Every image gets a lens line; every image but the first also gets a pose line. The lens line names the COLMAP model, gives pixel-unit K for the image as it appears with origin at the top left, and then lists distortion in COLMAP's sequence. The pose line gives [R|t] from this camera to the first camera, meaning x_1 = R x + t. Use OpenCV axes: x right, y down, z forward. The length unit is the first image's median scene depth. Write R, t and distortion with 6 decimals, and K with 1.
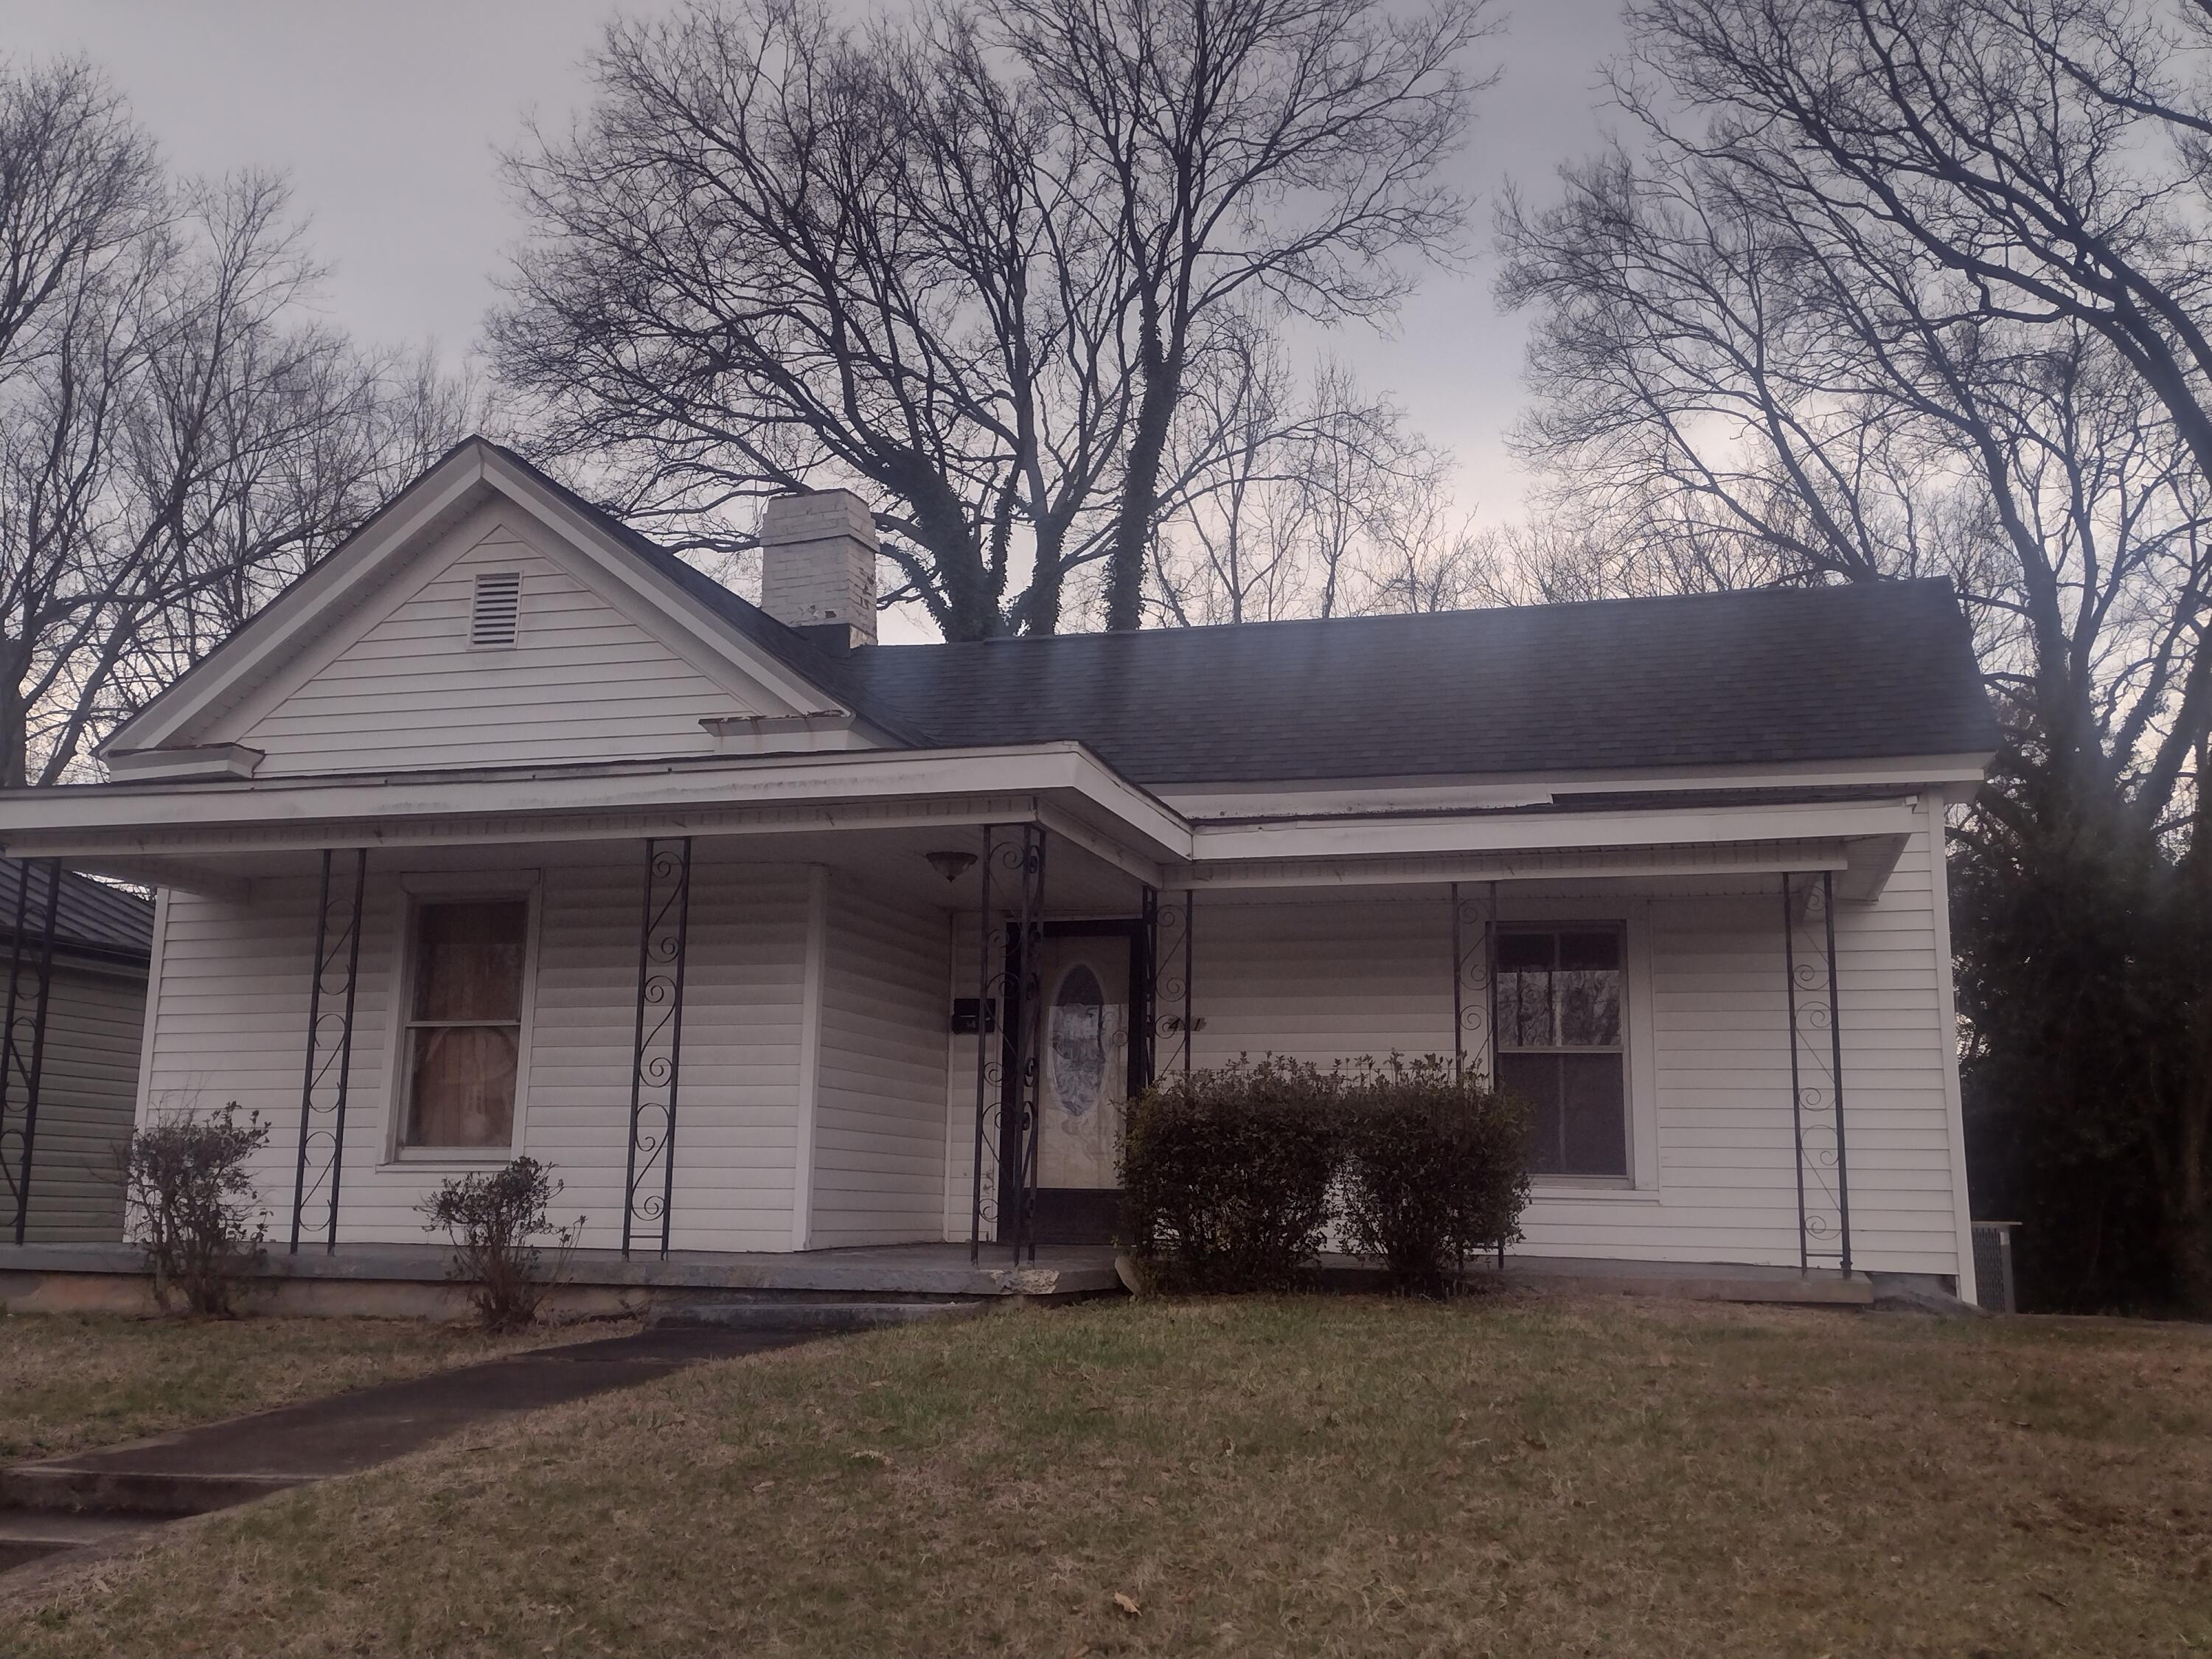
lens RADIAL K [[2165.0, 0, 1106.0], [0, 2165.0, 829.5], [0, 0, 1]] dist [0.007797, -0.006830]
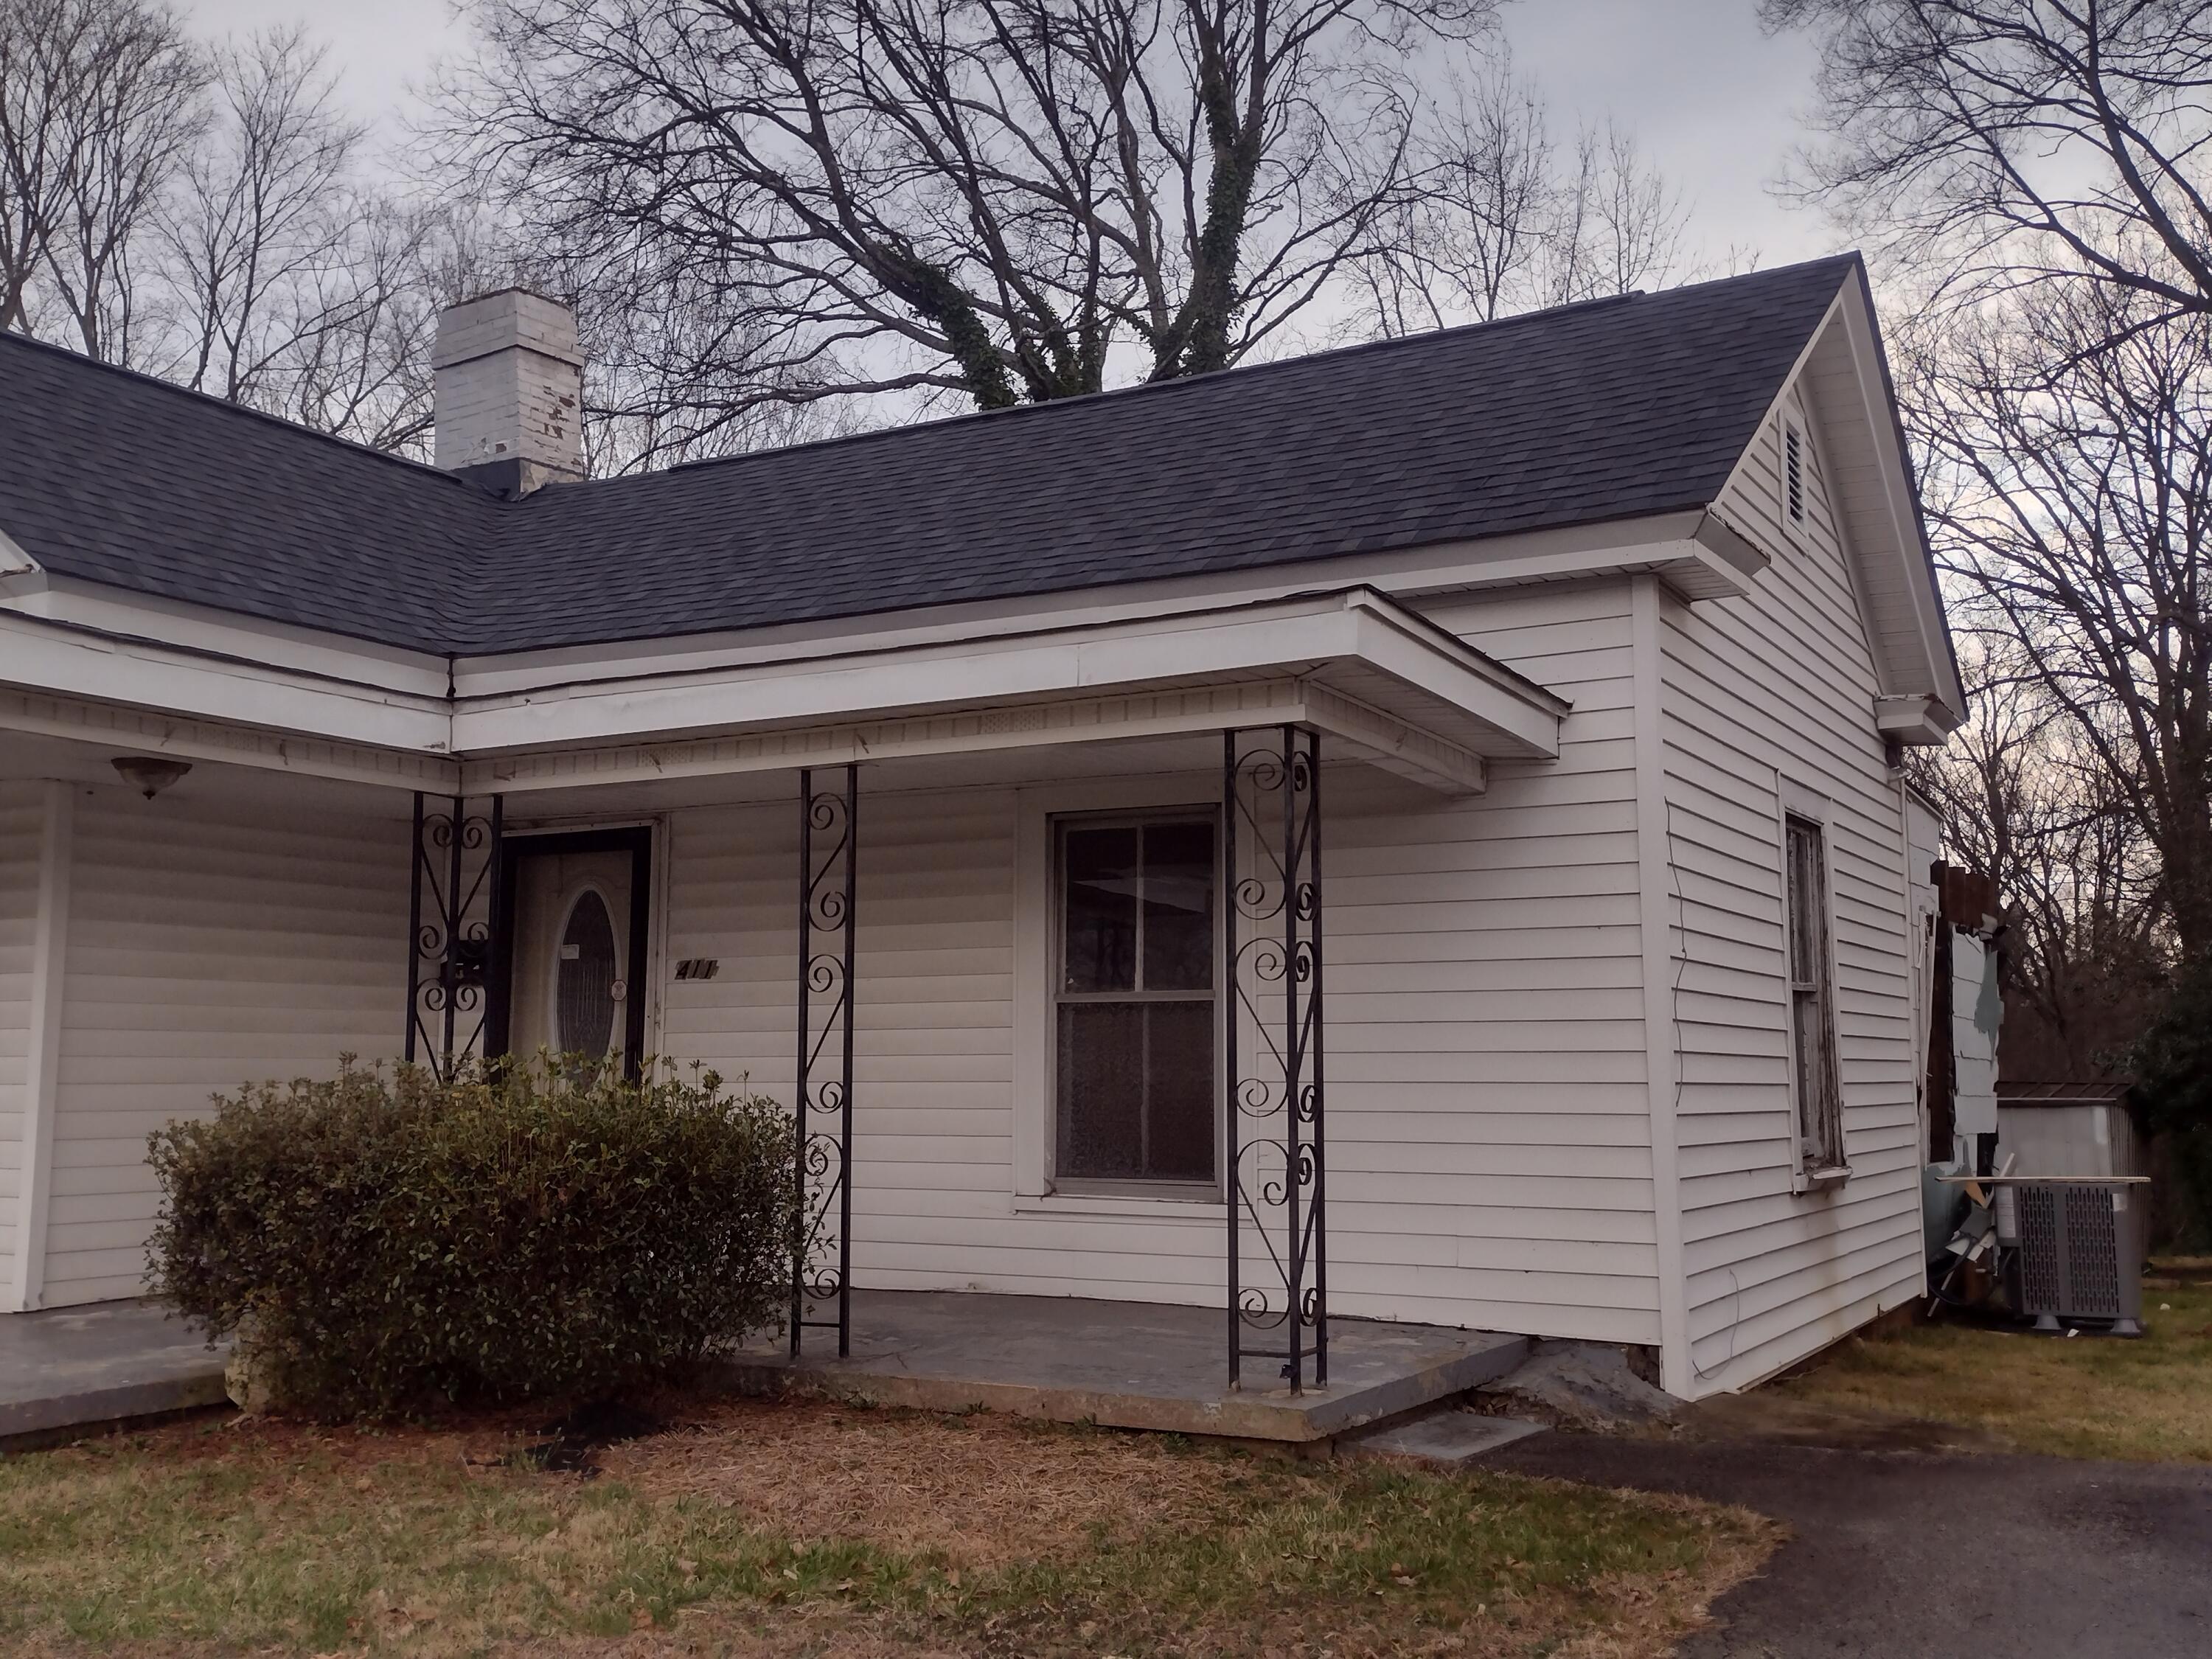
lens RADIAL K [[2165.0, 0, 1106.0], [0, 2165.0, 829.5], [0, 0, 1]] dist [0.007797, -0.006830]
pose [[0.973642, -0.040921, -0.224379, 0.154246], [0.055826, 0.996607, 0.060488, 0.003265], [0.221143, -0.071420, 0.972623, 0.145751]]
